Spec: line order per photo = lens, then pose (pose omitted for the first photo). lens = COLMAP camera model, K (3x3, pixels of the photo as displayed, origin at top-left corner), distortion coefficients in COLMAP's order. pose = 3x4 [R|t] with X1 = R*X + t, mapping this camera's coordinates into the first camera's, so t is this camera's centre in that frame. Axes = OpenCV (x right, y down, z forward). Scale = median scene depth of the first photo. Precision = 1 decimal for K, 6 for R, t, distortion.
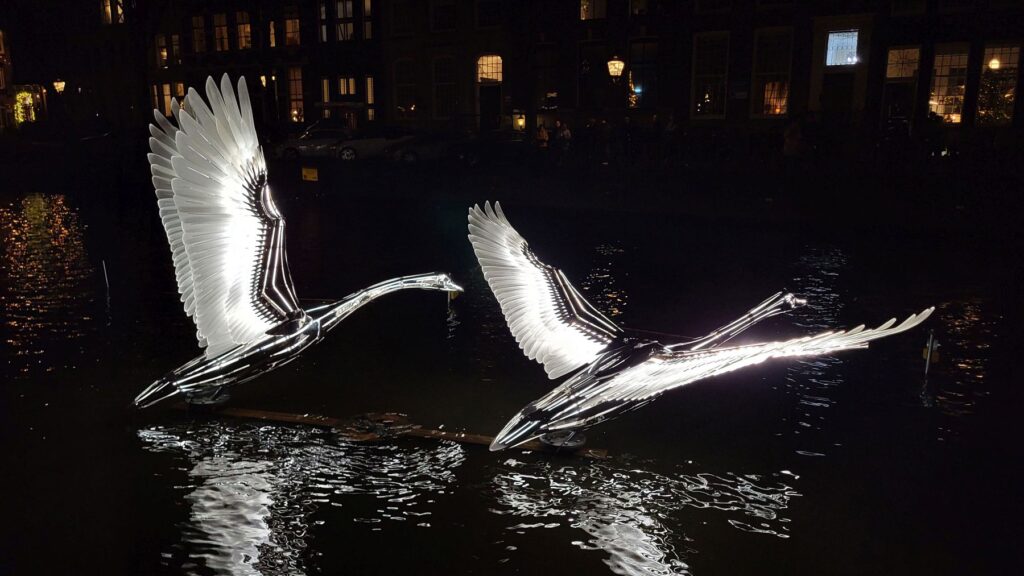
lens RADIAL K [[827.9, 0, 496.7], [0, 827.9, 288.3], [0, 0, 1]] dist [0.055414, -0.055938]
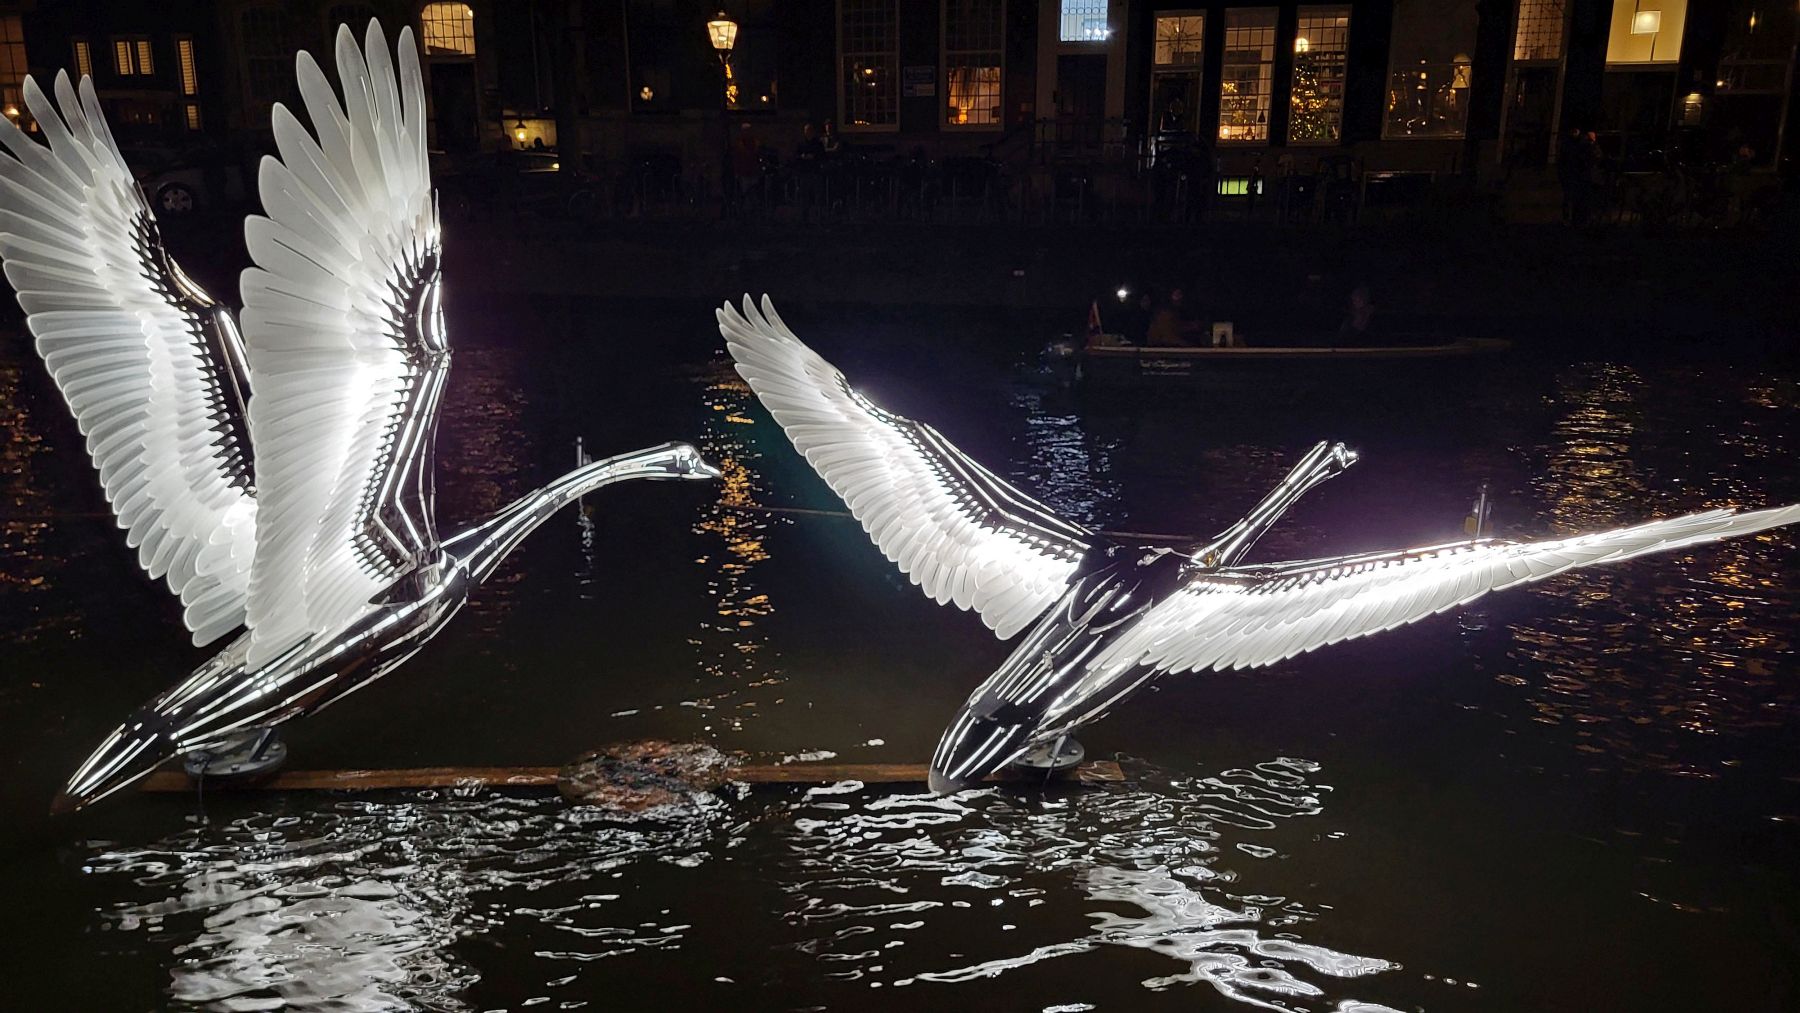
lens RADIAL K [[1455.3, 0, 873.2], [0, 1455.3, 506.9], [0, 0, 1]] dist [0.055414, -0.055938]
pose [[0.947140, -0.077099, 0.311419, -0.258361], [0.060995, 0.996264, 0.061139, -0.030013], [-0.314969, -0.038912, 0.948304, 0.149548]]
